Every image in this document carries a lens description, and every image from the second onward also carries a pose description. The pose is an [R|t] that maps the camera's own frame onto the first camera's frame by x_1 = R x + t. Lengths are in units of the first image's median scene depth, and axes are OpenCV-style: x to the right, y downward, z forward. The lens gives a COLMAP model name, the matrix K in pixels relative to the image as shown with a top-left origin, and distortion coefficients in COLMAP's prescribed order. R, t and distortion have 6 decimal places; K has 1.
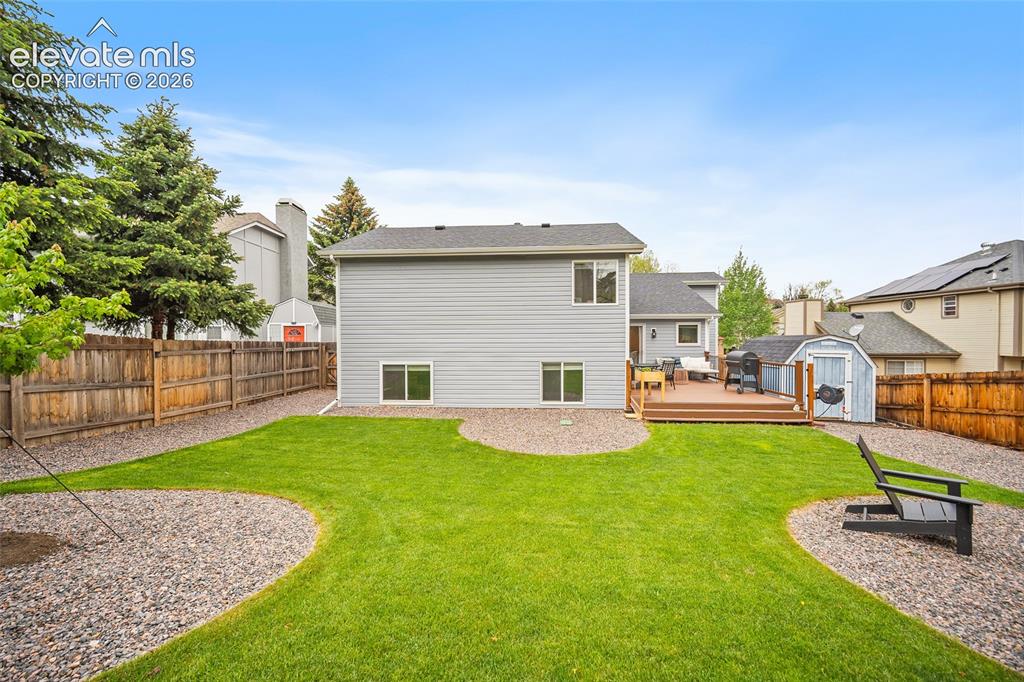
lens RADIAL K [[408.1, 0, 515.5], [0, 408.1, 339.6], [0, 0, 1]] dist [0.000742, 0.000122]
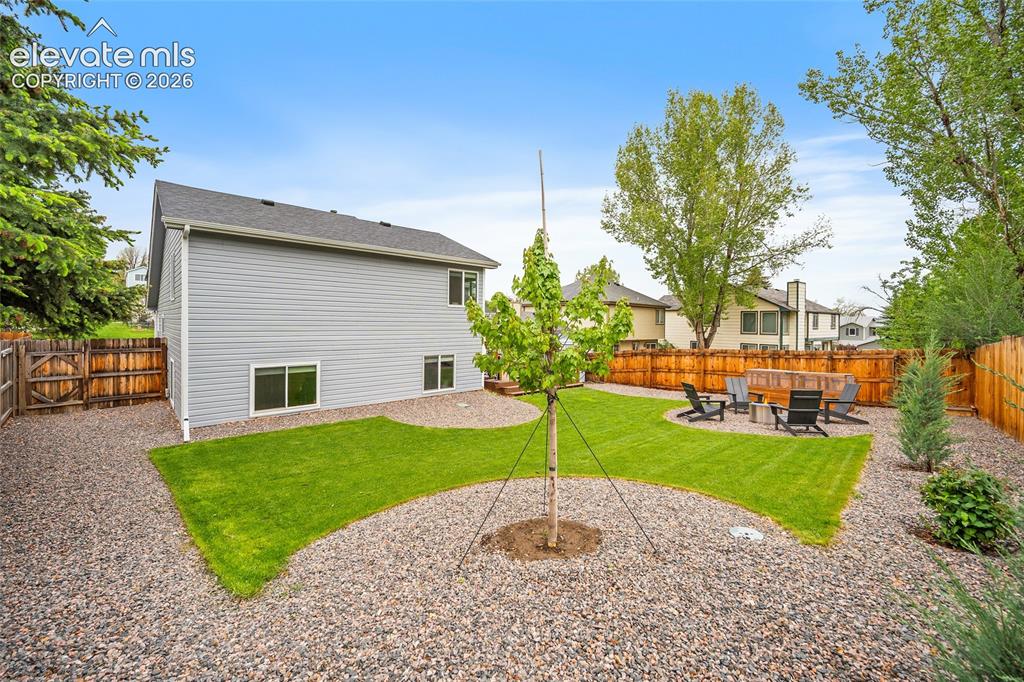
lens RADIAL K [[416.5, 0, 517.0], [0, 416.5, 318.7], [0, 0, 1]] dist [-0.001489, 0.000387]
pose [[0.671790, 0.018084, 0.740521, -0.608821], [-0.009723, 0.999831, -0.015597, -0.031037], [-0.740678, 0.003278, 0.671852, 0.046777]]
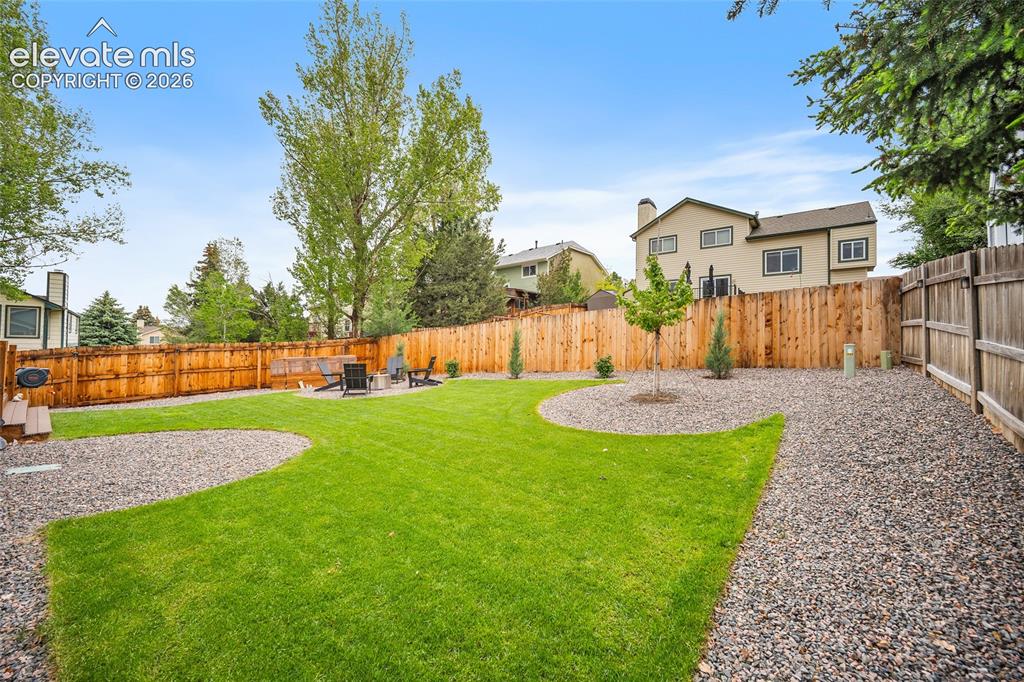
lens RADIAL K [[408.1, 0, 511.9], [0, 408.1, 335.9], [0, 0, 1]] dist [0.000742, 0.000122]
pose [[-0.813211, 0.010875, 0.581867, -0.556295], [-0.005012, 0.999657, -0.025687, 0.049578], [-0.581947, -0.023805, -0.812878, 0.960734]]
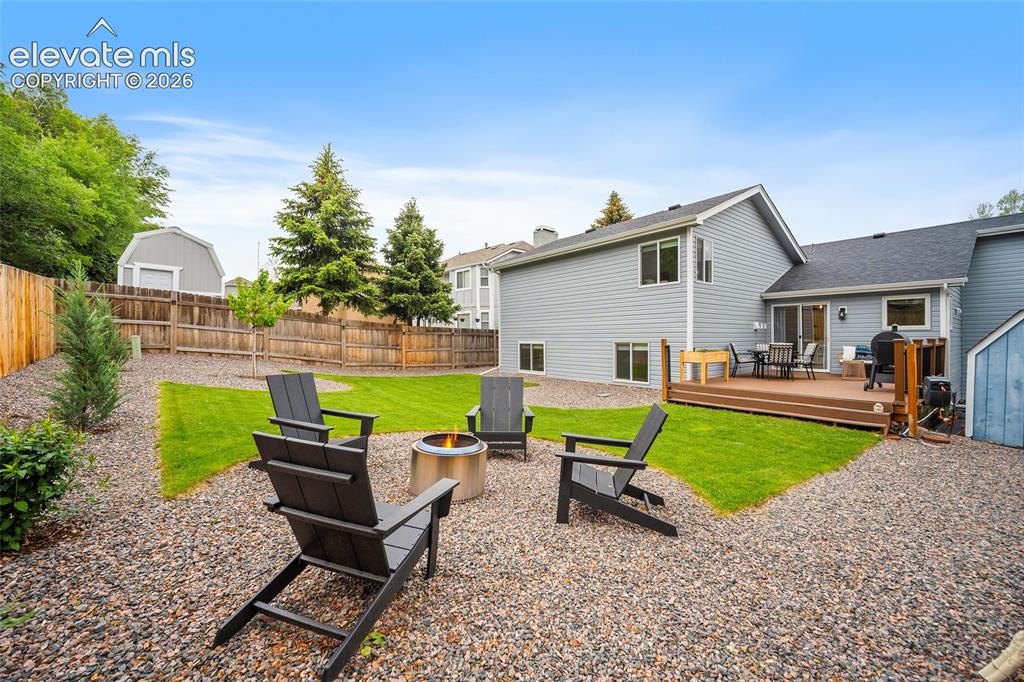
lens RADIAL K [[408.1, 0, 514.3], [0, 408.1, 338.3], [0, 0, 1]] dist [0.000742, 0.000122]
pose [[0.675358, 0.002189, -0.737487, 0.683018], [-0.004218, 0.999991, -0.000894, 0.046131], [0.737478, 0.003714, 0.675361, 0.069451]]
